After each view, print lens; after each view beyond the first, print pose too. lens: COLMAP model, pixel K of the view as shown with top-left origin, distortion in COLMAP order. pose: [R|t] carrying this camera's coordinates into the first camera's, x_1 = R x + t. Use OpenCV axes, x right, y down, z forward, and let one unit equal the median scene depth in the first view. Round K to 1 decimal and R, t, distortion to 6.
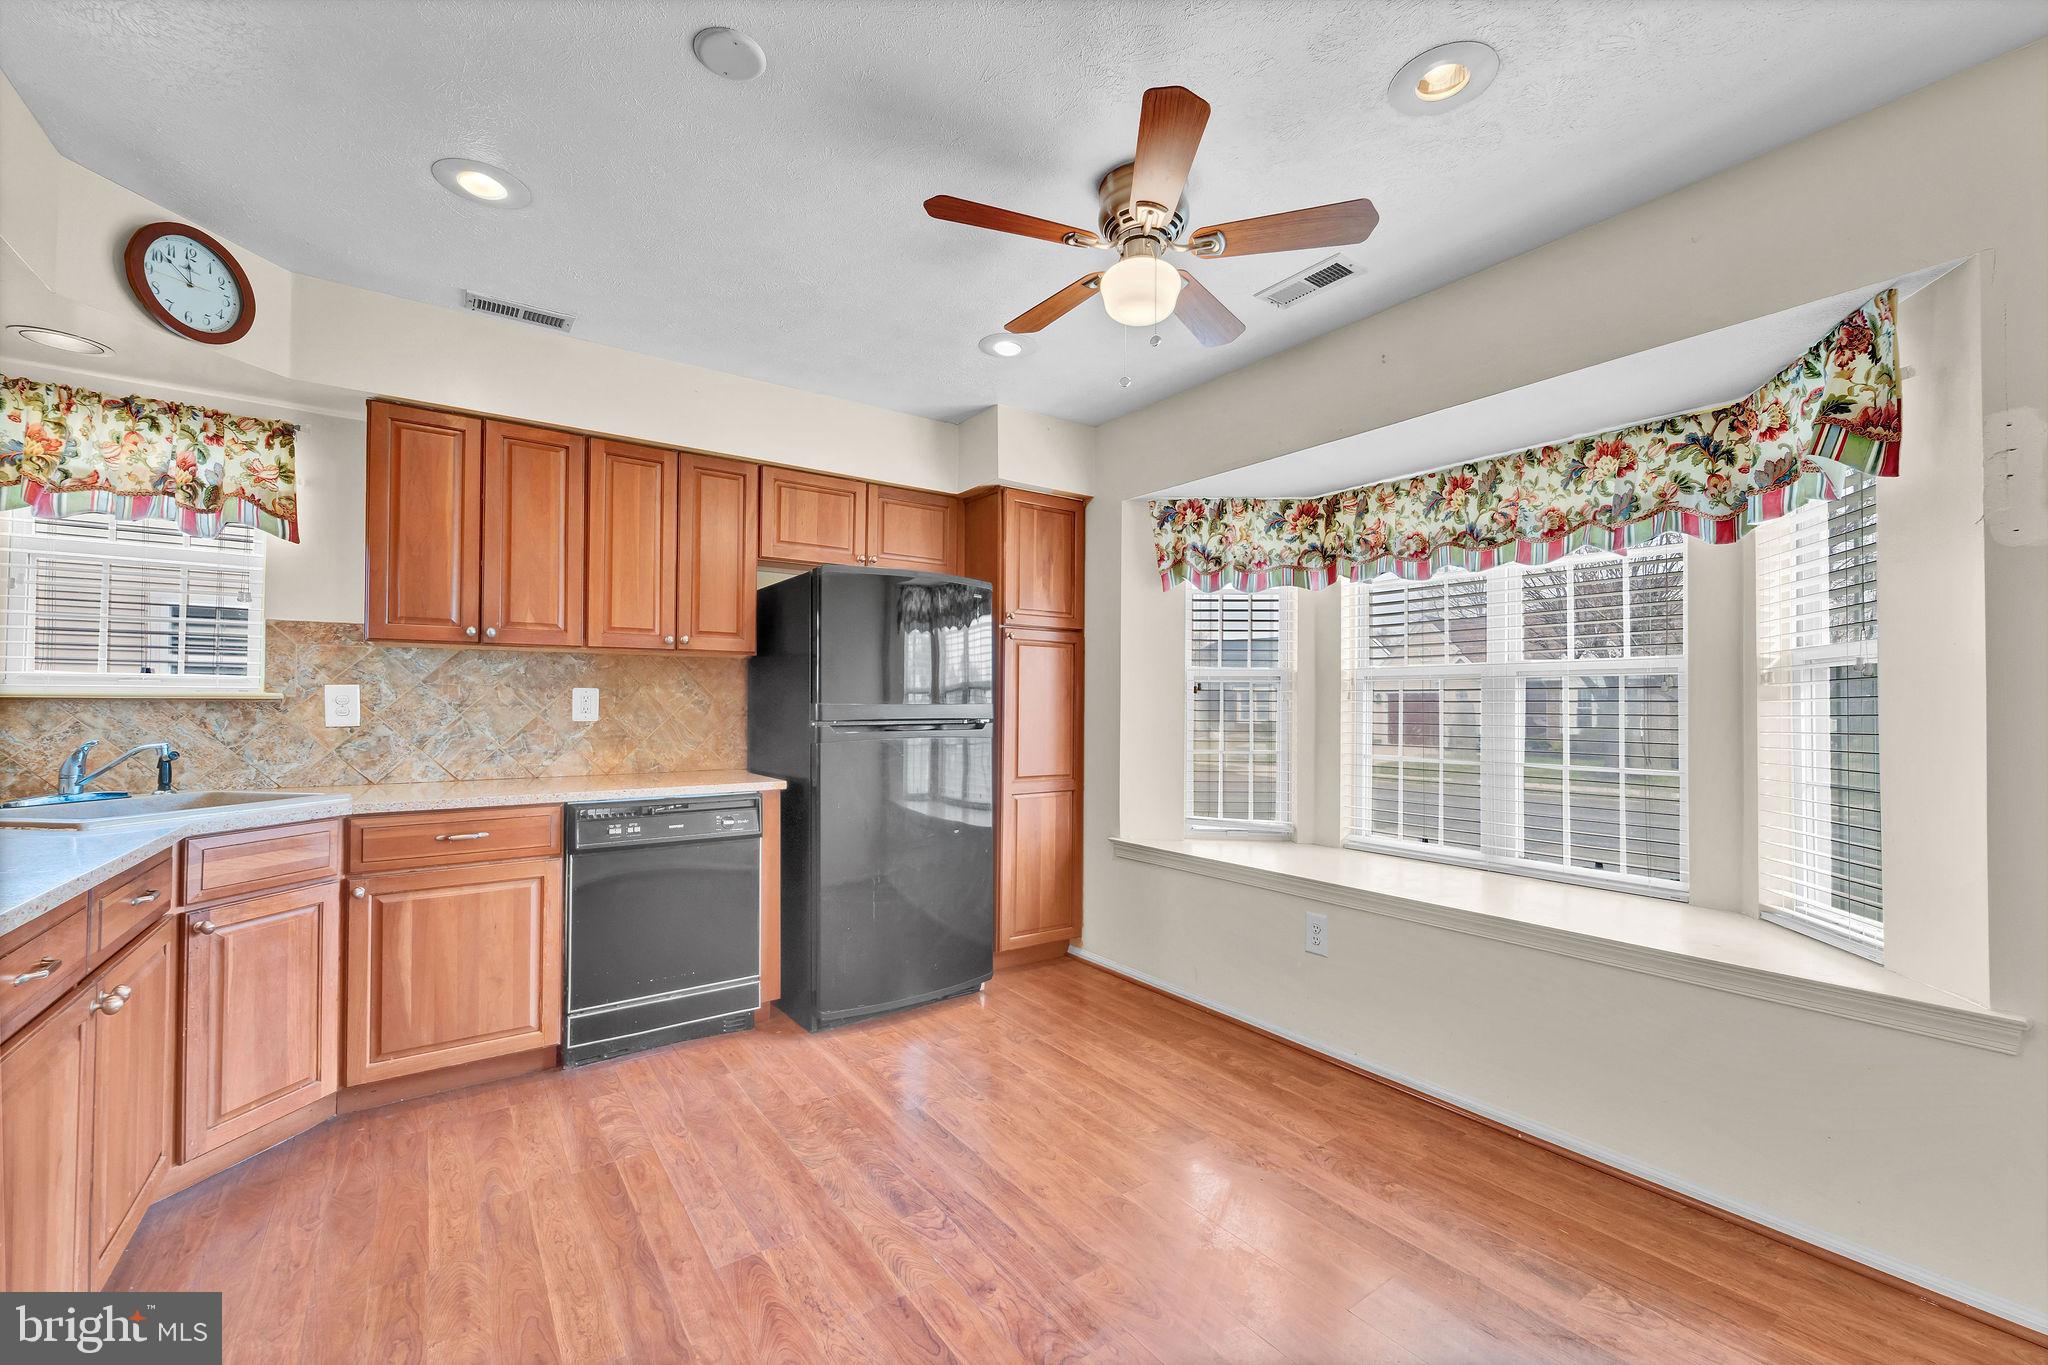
lens RADIAL K [[839.1, 0, 1031.5], [0, 839.1, 689.5], [0, 0, 1]] dist [0.004117, -0.002431]
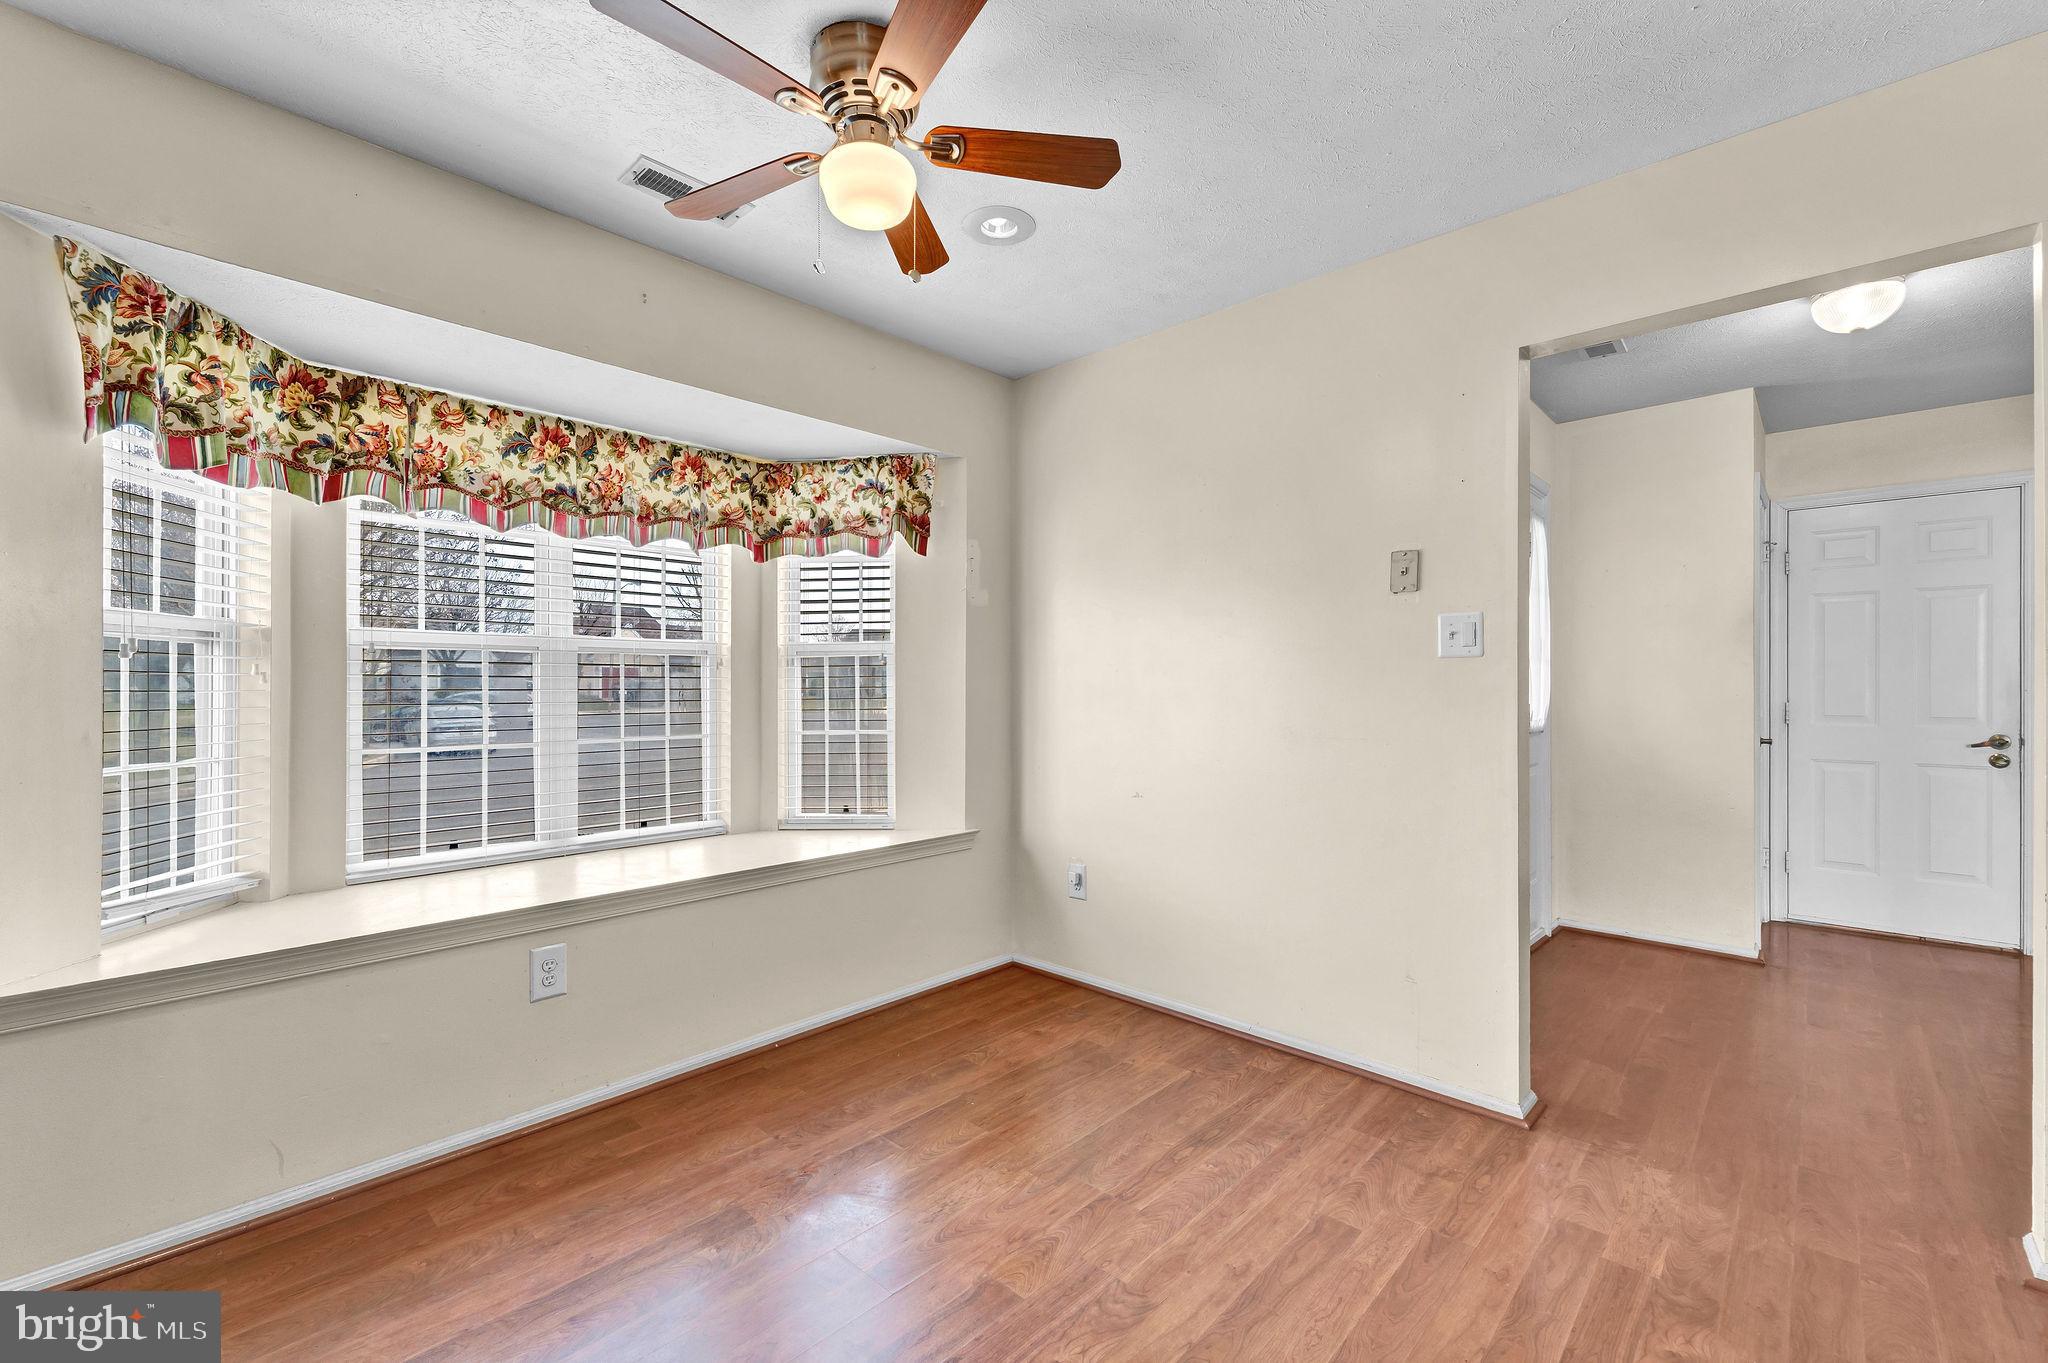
lens RADIAL K [[856.0, 0, 1023.4], [0, 856.0, 684.7], [0, 0, 1]] dist [0.002592, -0.000195]
pose [[-0.192856, -0.006463, 0.981206, -0.557075], [-0.020099, 0.999795, 0.002635, 0.011261], [-0.981021, -0.019213, -0.192947, 0.756351]]
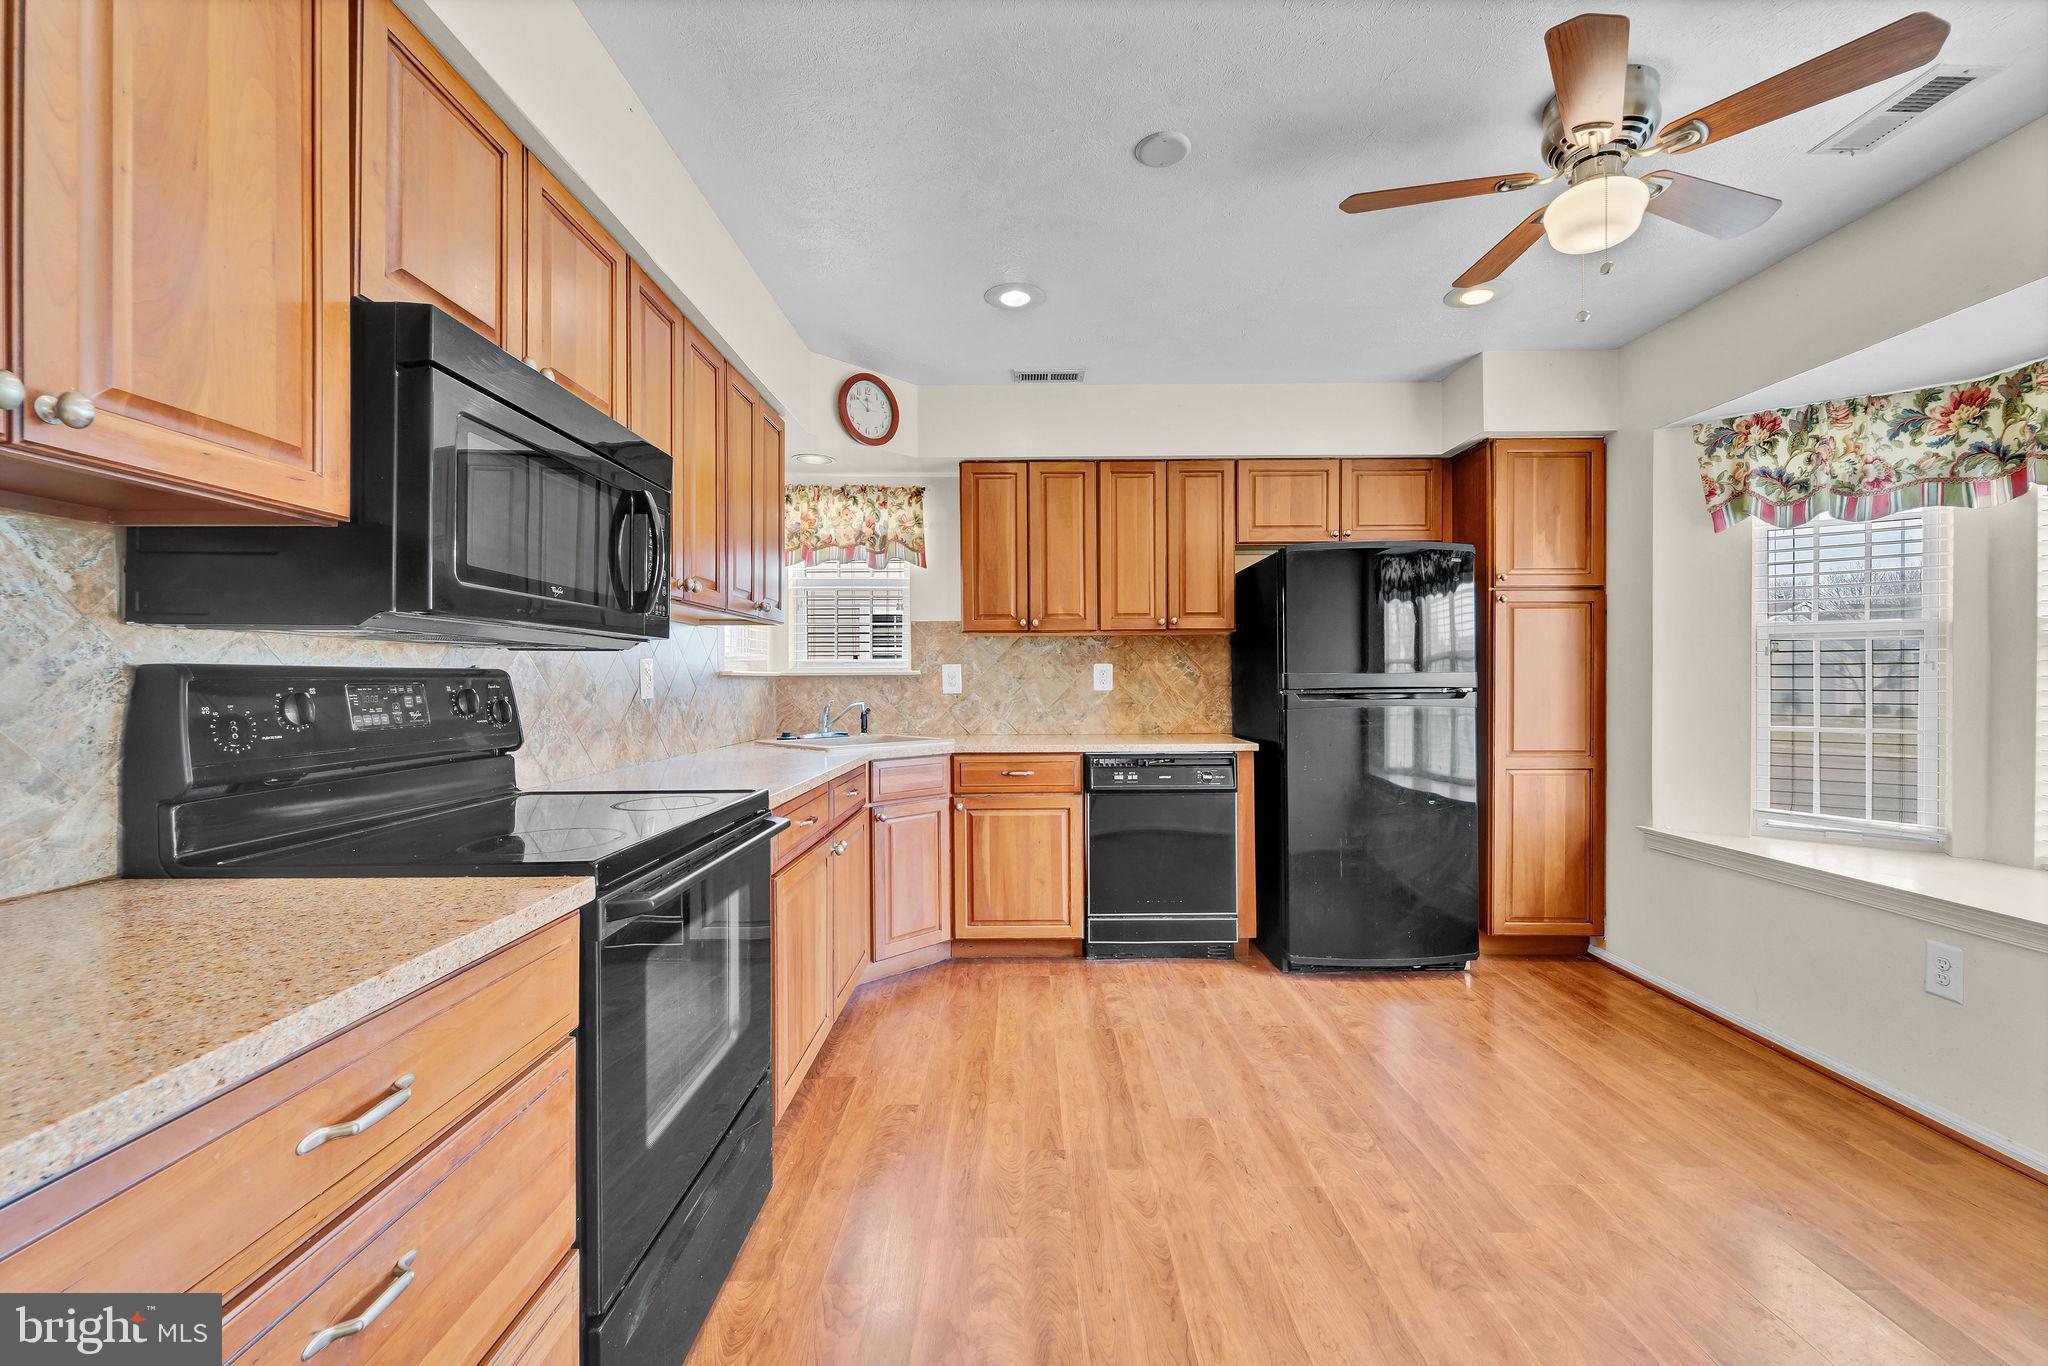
lens RADIAL K [[839.1, 0, 1021.1], [0, 839.1, 685.1], [0, 0, 1]] dist [0.004117, -0.002431]
pose [[0.809109, -0.005074, -0.587636, 0.119425], [0.018868, 0.999671, 0.017348, 0.007139], [0.587355, -0.025124, 0.808939, -0.090262]]
